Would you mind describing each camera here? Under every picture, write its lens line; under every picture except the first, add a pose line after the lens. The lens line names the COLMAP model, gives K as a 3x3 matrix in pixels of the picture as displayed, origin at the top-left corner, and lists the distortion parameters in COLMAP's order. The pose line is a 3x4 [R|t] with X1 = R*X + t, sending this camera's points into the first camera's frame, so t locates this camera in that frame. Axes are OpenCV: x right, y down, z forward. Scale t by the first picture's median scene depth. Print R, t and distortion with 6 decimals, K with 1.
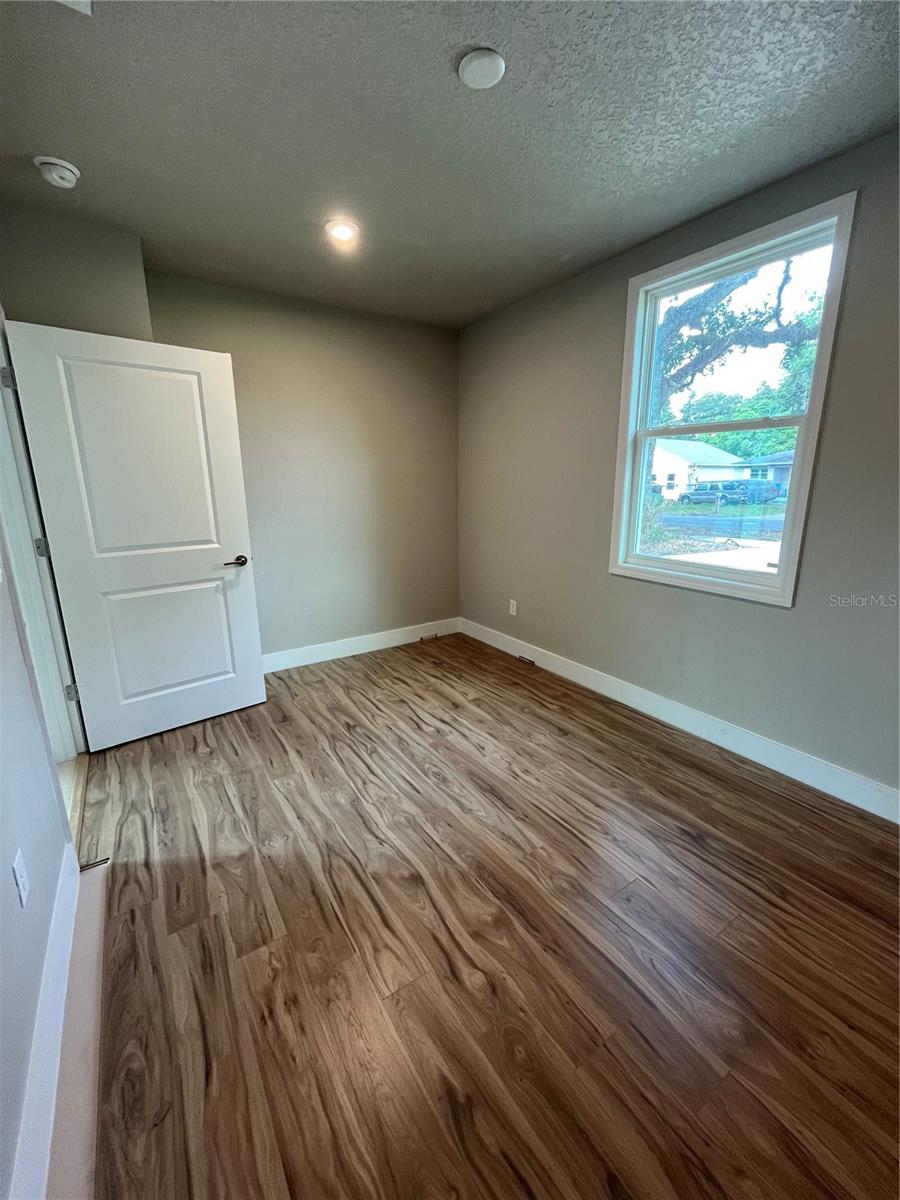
lens RADIAL K [[485.0, 0, 453.6], [0, 485.0, 595.9], [0, 0, 1]] dist [-0.003212, -0.000414]
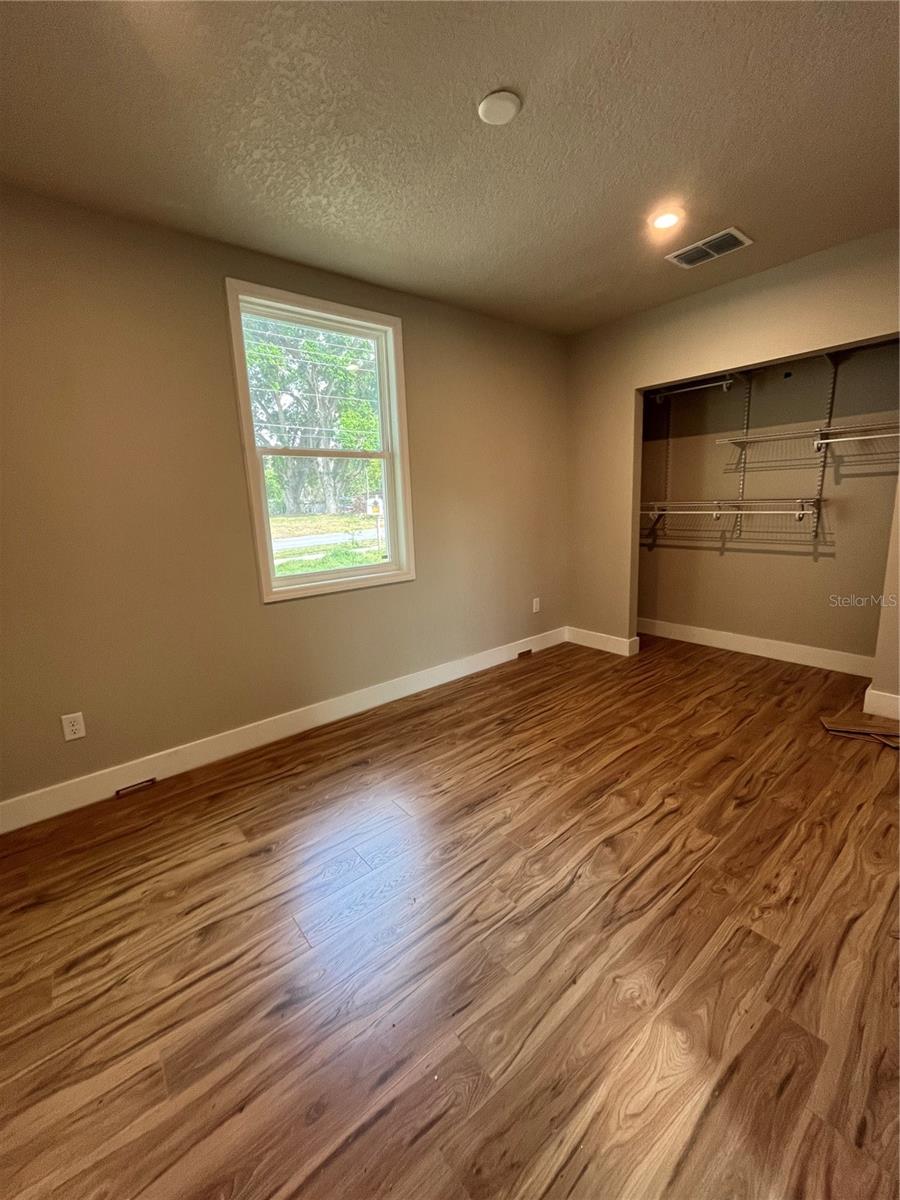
lens RADIAL K [[485.0, 0, 453.6], [0, 485.0, 595.9], [0, 0, 1]] dist [-0.003212, -0.000414]
pose [[-0.097803, -0.183577, 0.978128, -0.893603], [0.274032, 0.939879, 0.203798, -0.225314], [-0.956735, 0.287970, -0.041617, 1.084393]]
